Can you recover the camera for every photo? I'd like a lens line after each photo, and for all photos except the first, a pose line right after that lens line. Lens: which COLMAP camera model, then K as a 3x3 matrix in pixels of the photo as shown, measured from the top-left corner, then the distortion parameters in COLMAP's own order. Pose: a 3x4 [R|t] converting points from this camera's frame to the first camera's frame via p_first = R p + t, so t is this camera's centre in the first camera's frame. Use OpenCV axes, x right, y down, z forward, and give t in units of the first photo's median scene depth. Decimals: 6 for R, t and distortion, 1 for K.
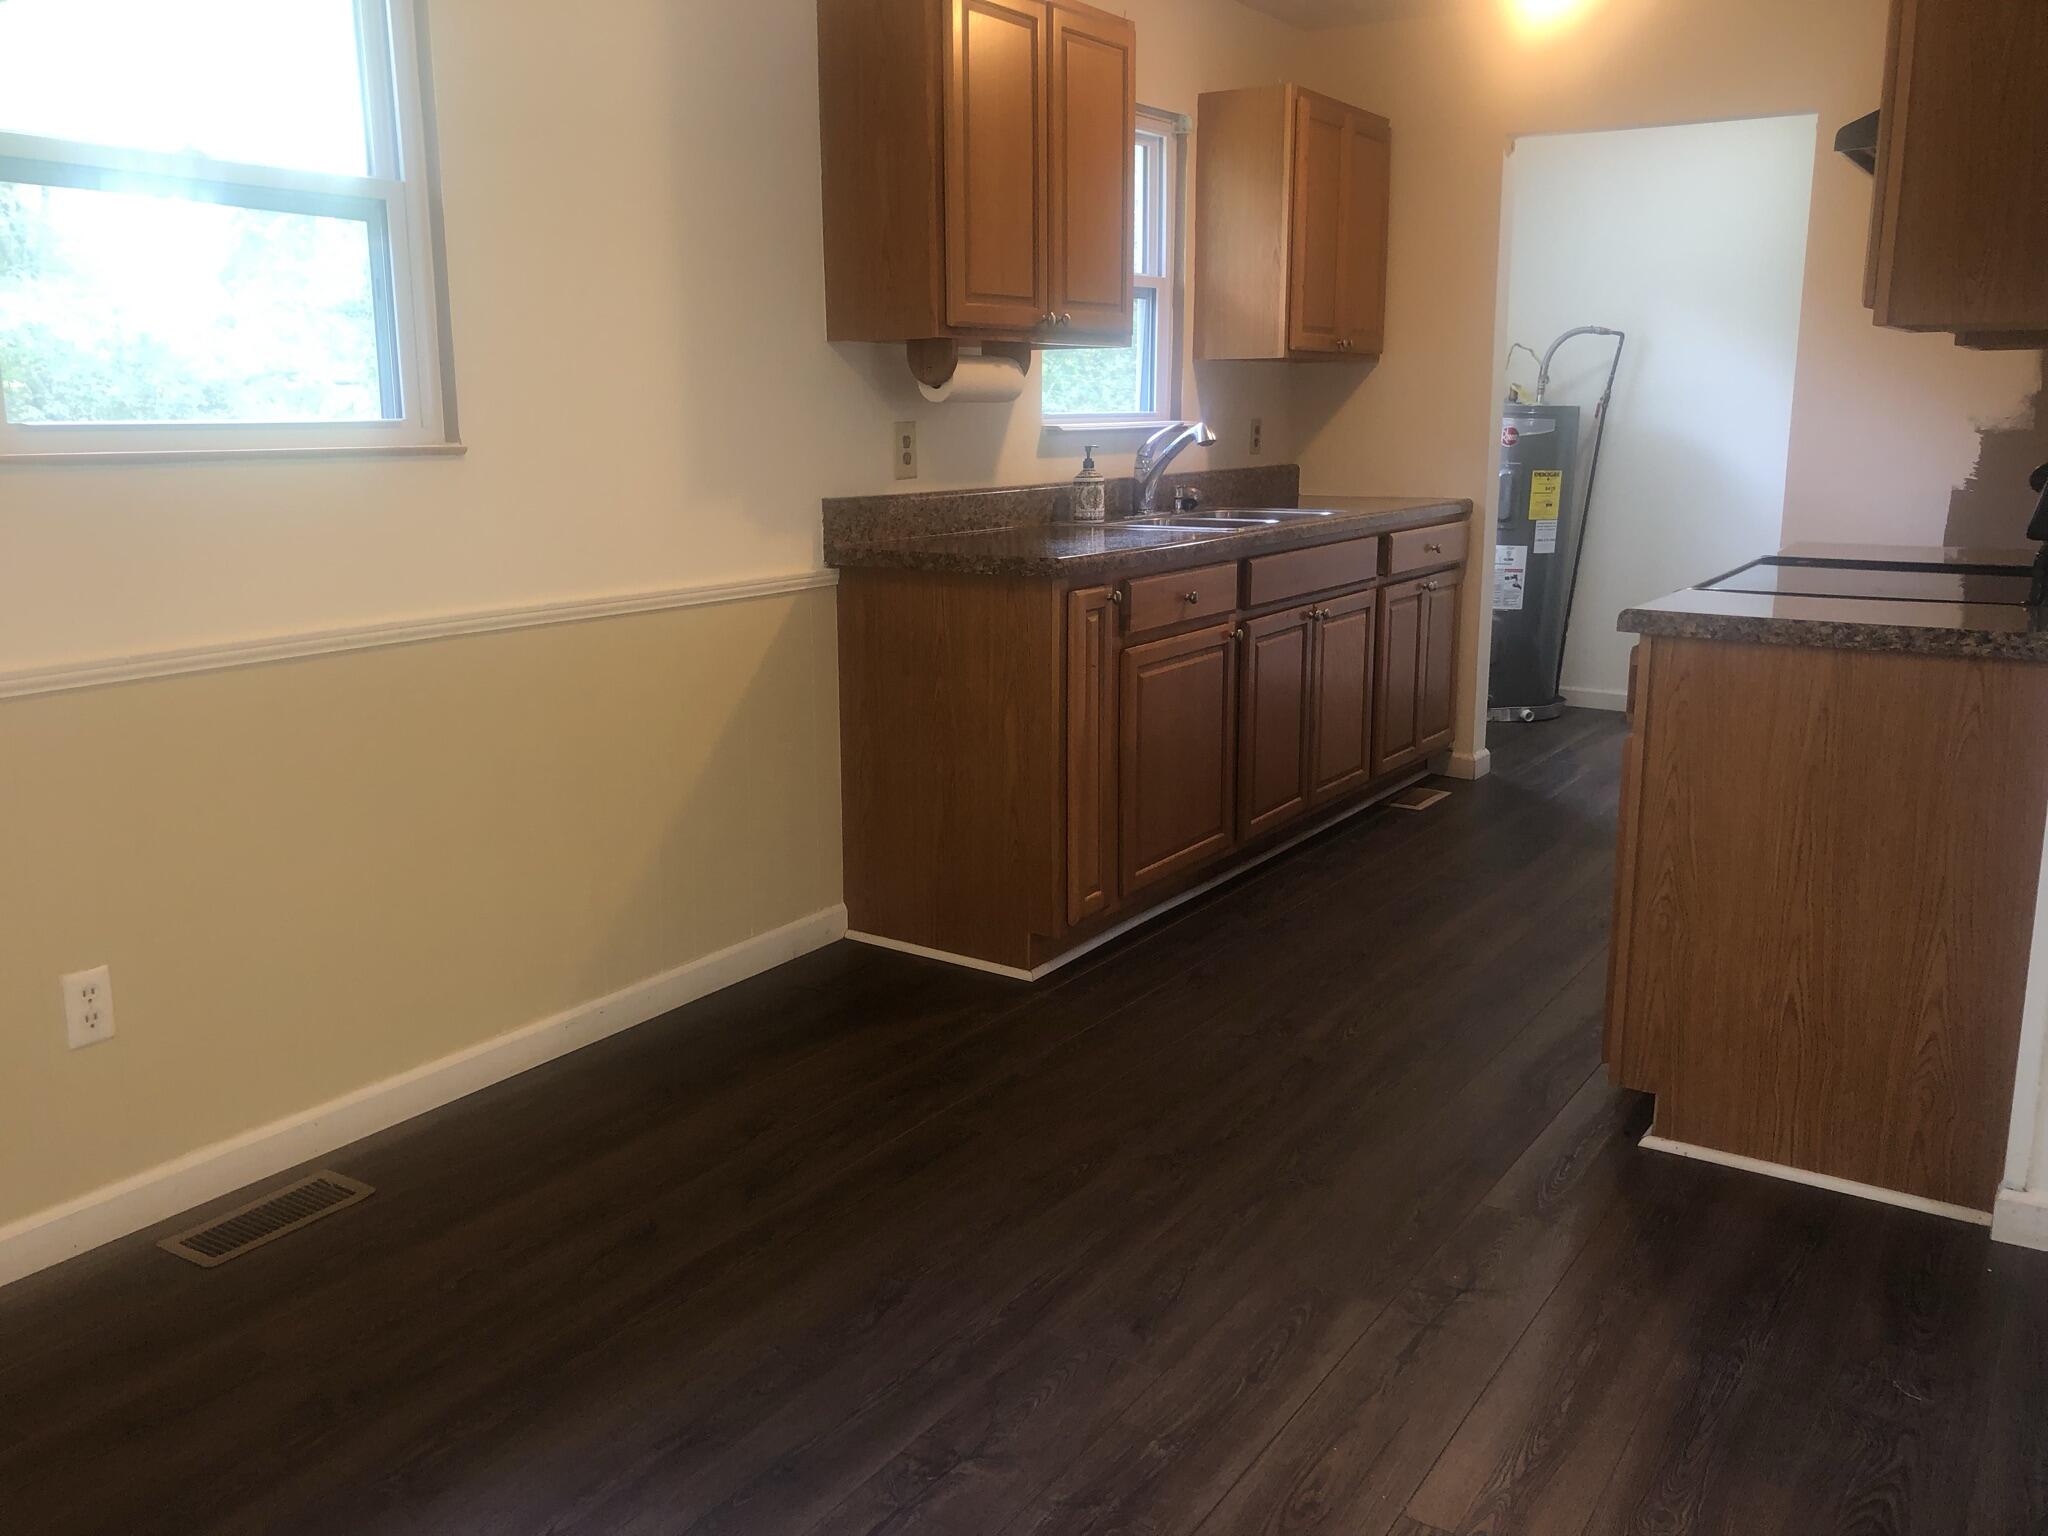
lens RADIAL K [[1701.0, 0, 1024.0], [0, 1701.0, 768.0], [0, 0, 1]] dist [0.058089, -0.054736]
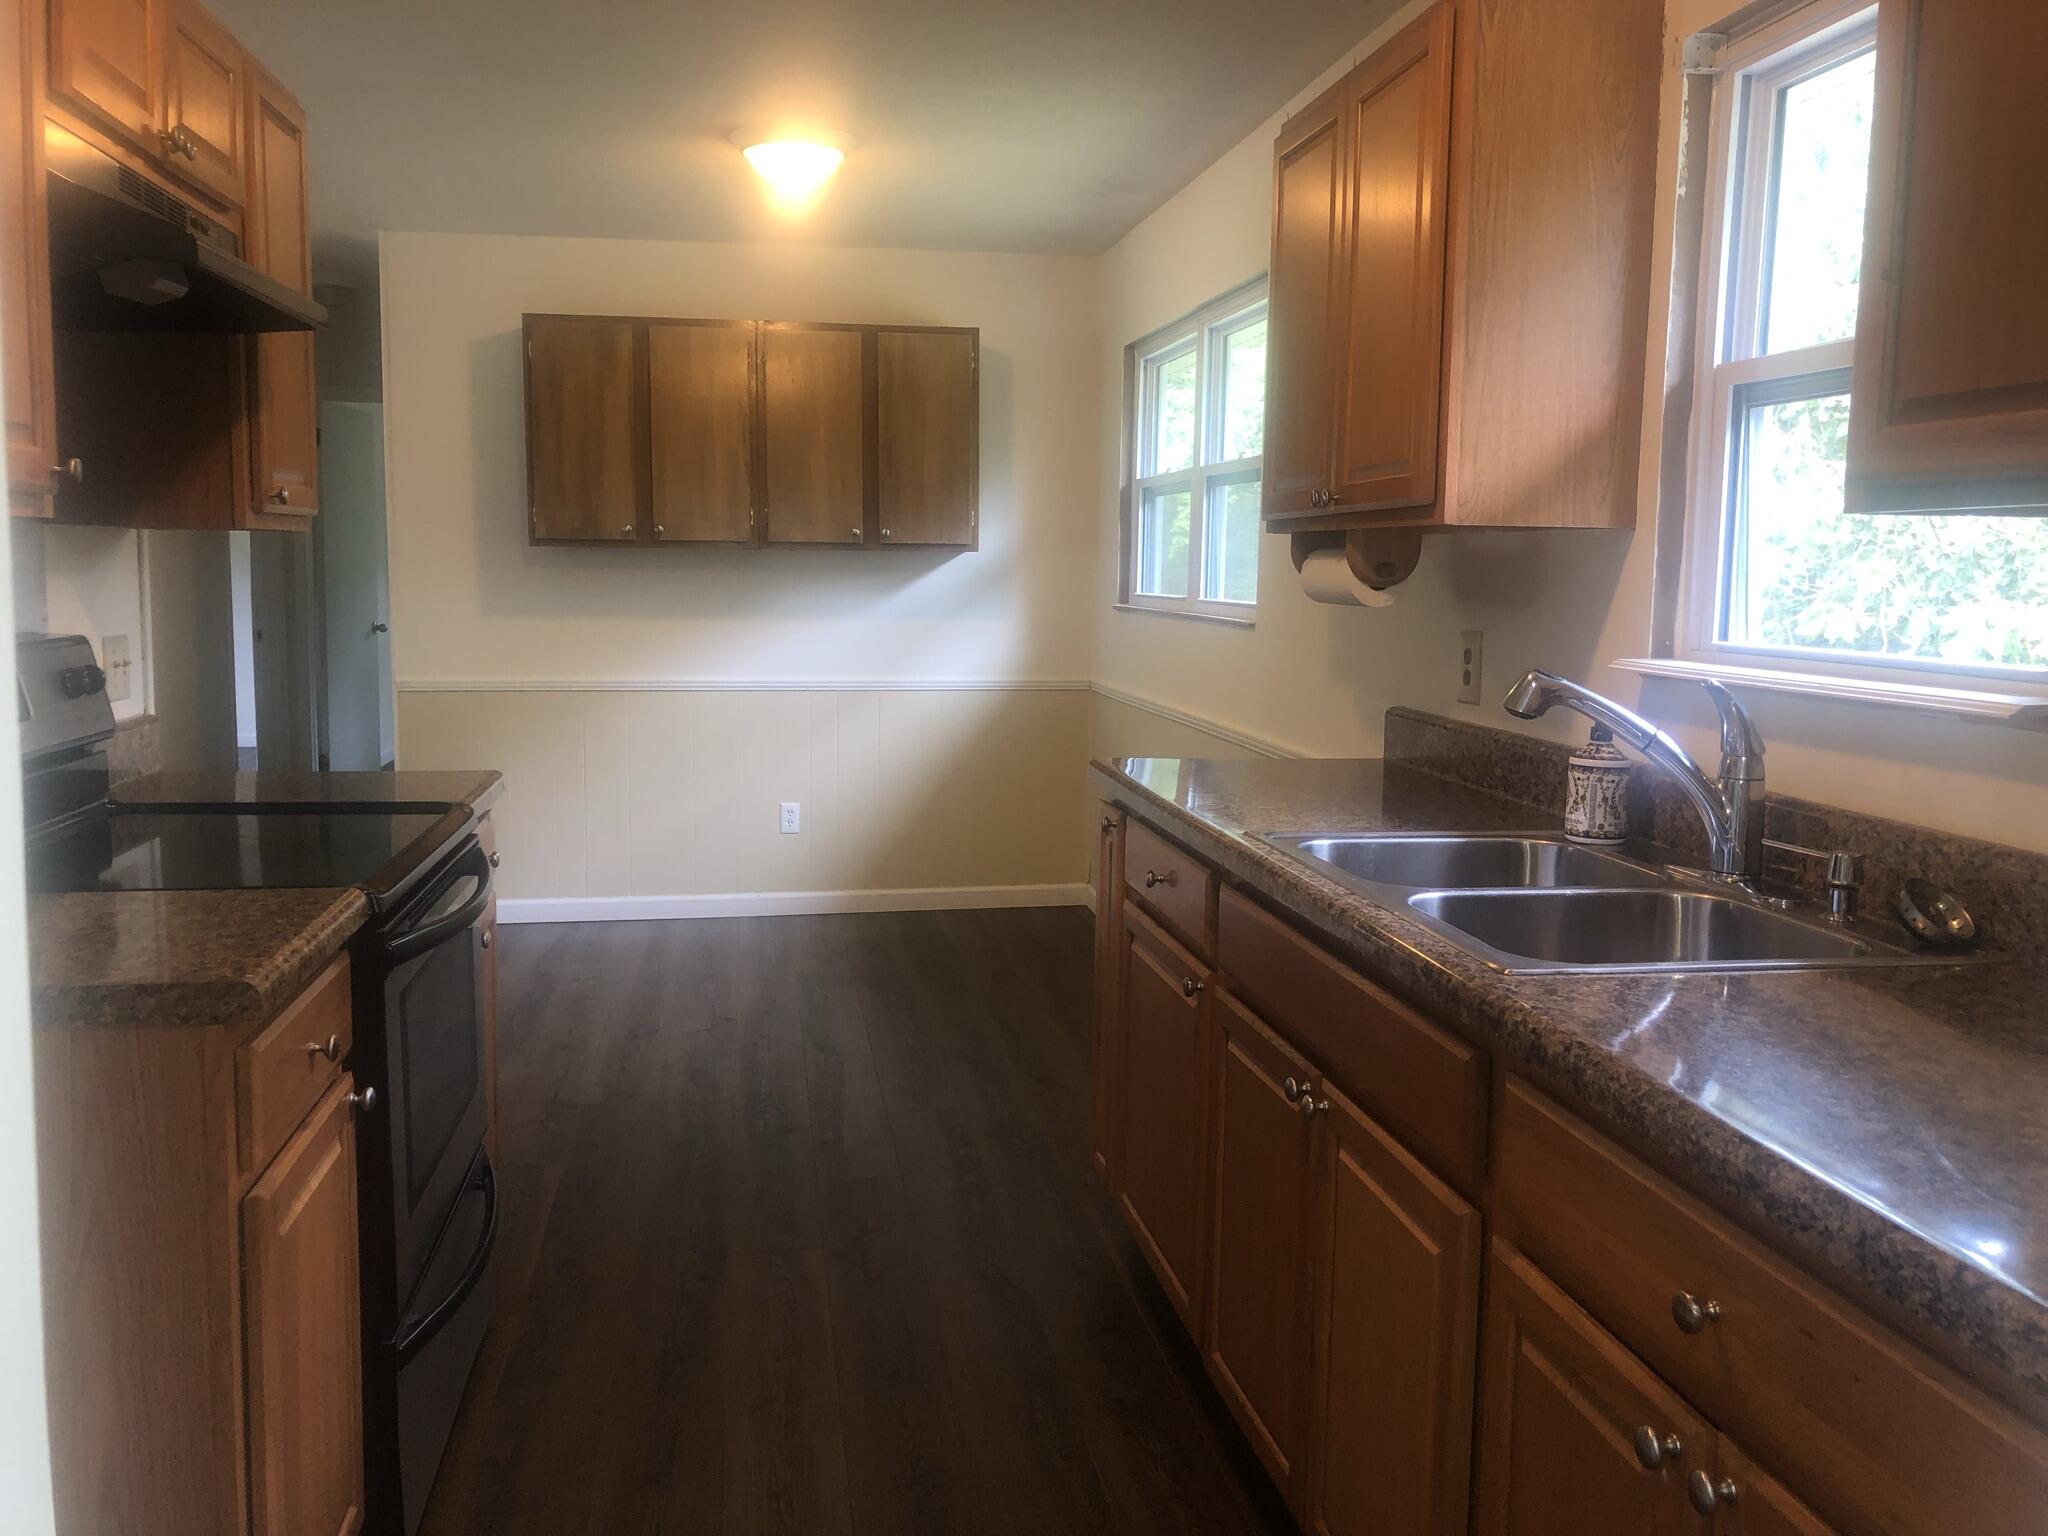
lens RADIAL K [[1669.4, 0, 1013.4], [0, 1669.4, 716.0], [0, 0, 1]] dist [0.106006, -0.065268]
pose [[-0.752923, 0.069398, -0.654439, 0.558493], [-0.134461, 0.957226, 0.256202, -0.467213], [0.644226, 0.280897, -0.711386, 1.988989]]
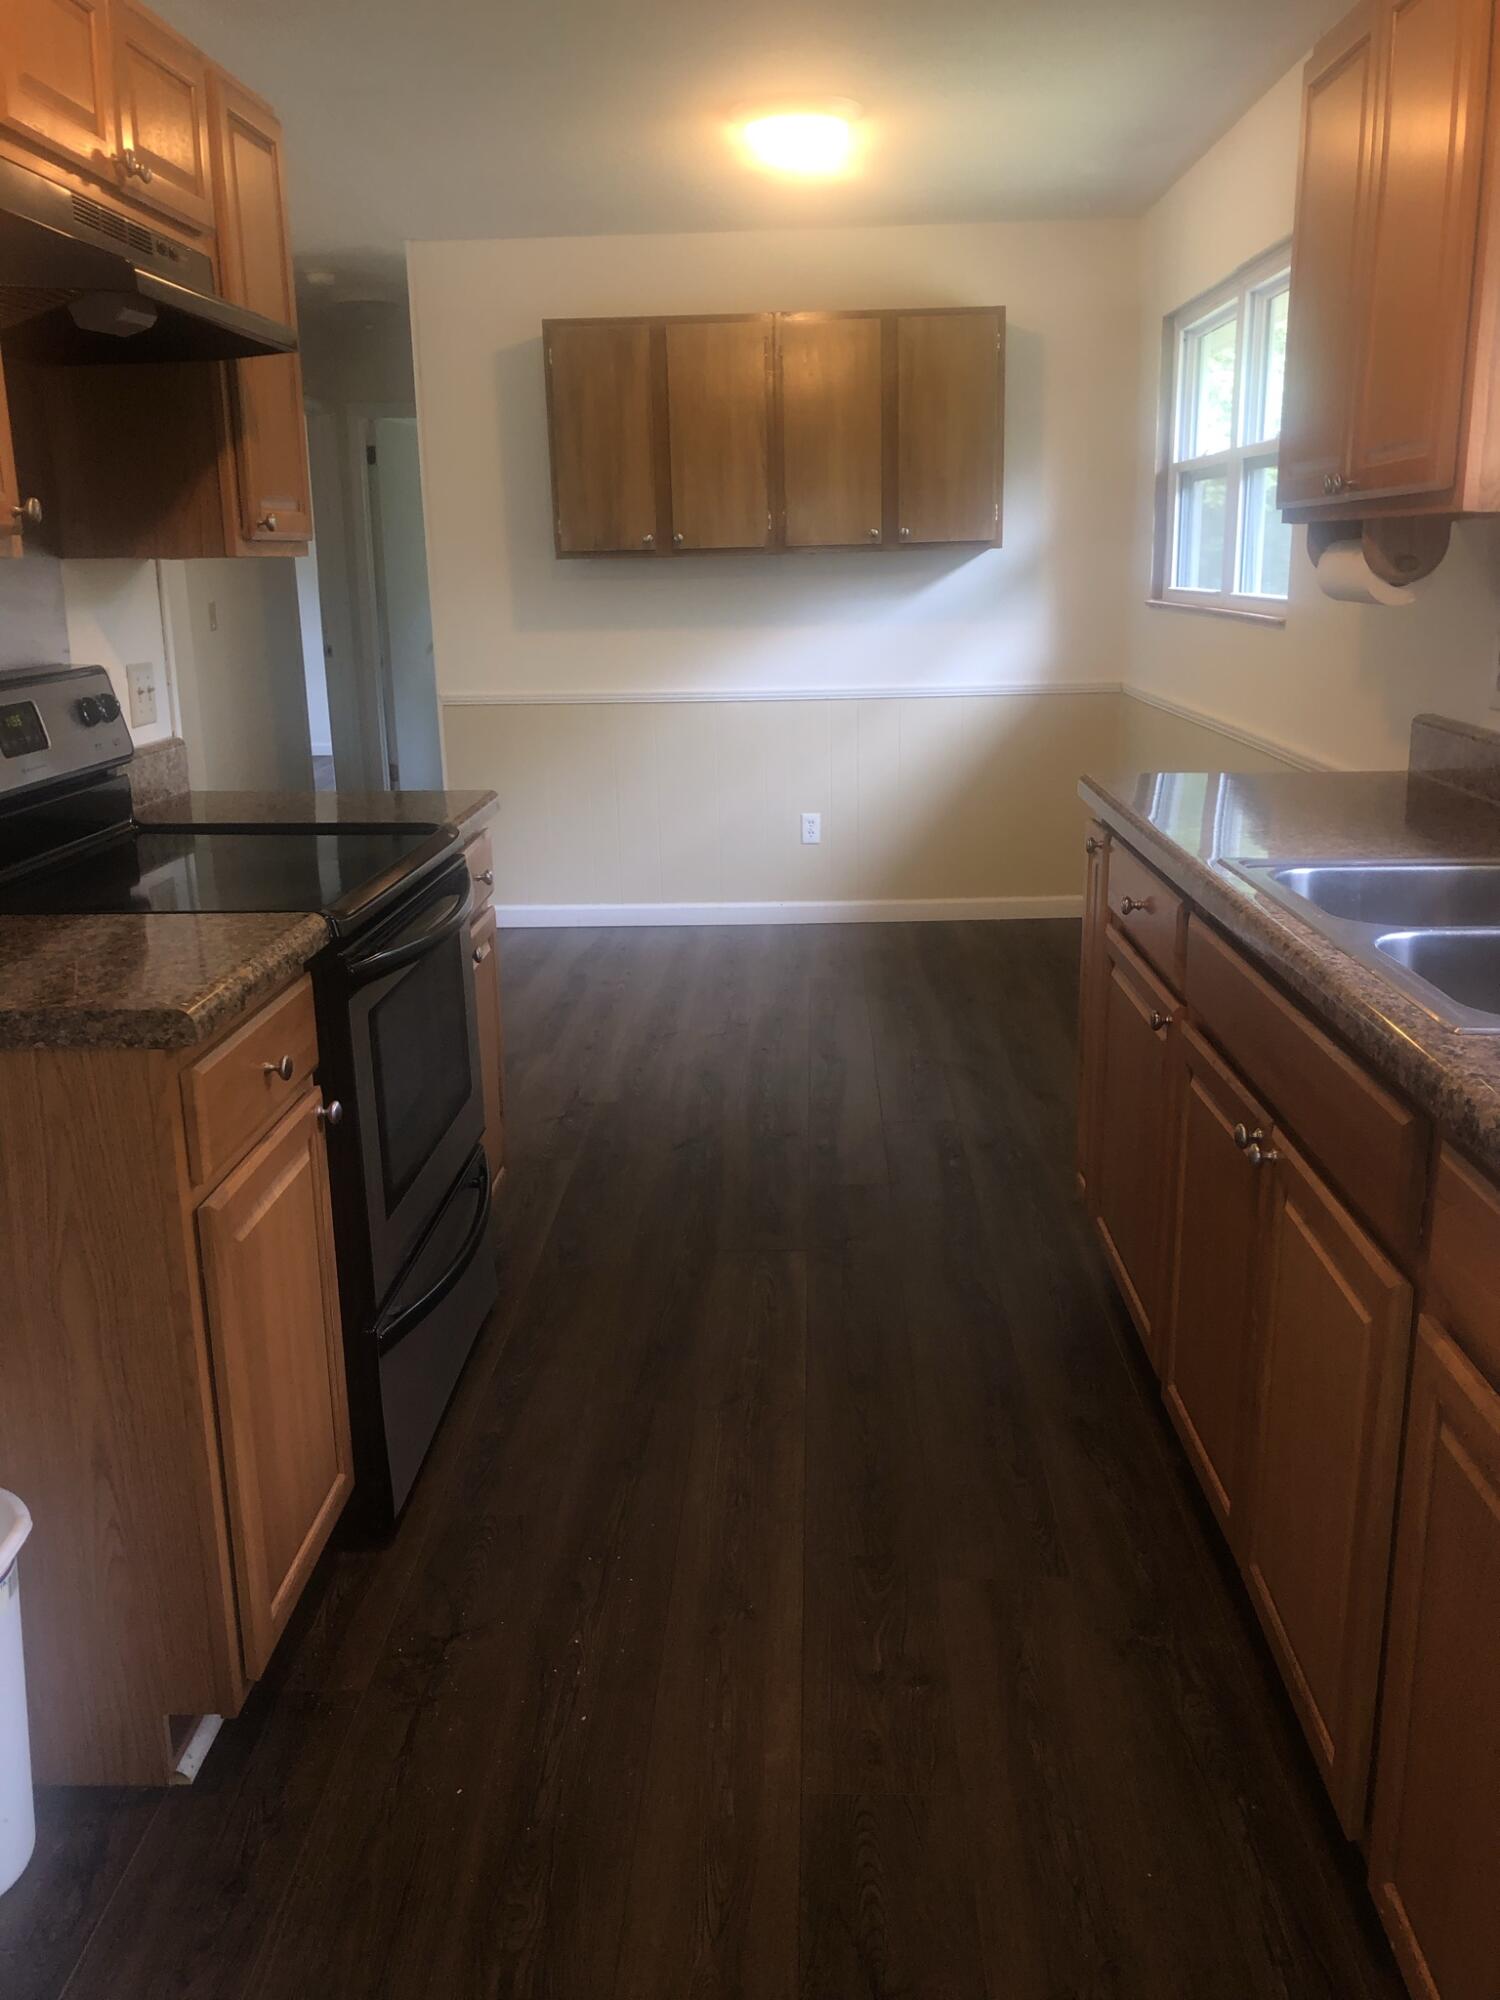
lens RADIAL K [[1660.8, 0, 749.7], [0, 1660.8, 947.4], [0, 0, 1]] dist [0.086331, -0.075433]
pose [[-0.855411, 0.147012, -0.496649, 0.535598], [-0.075910, 0.912936, 0.400981, -0.469286], [0.512358, 0.380704, -0.769775, 1.988924]]
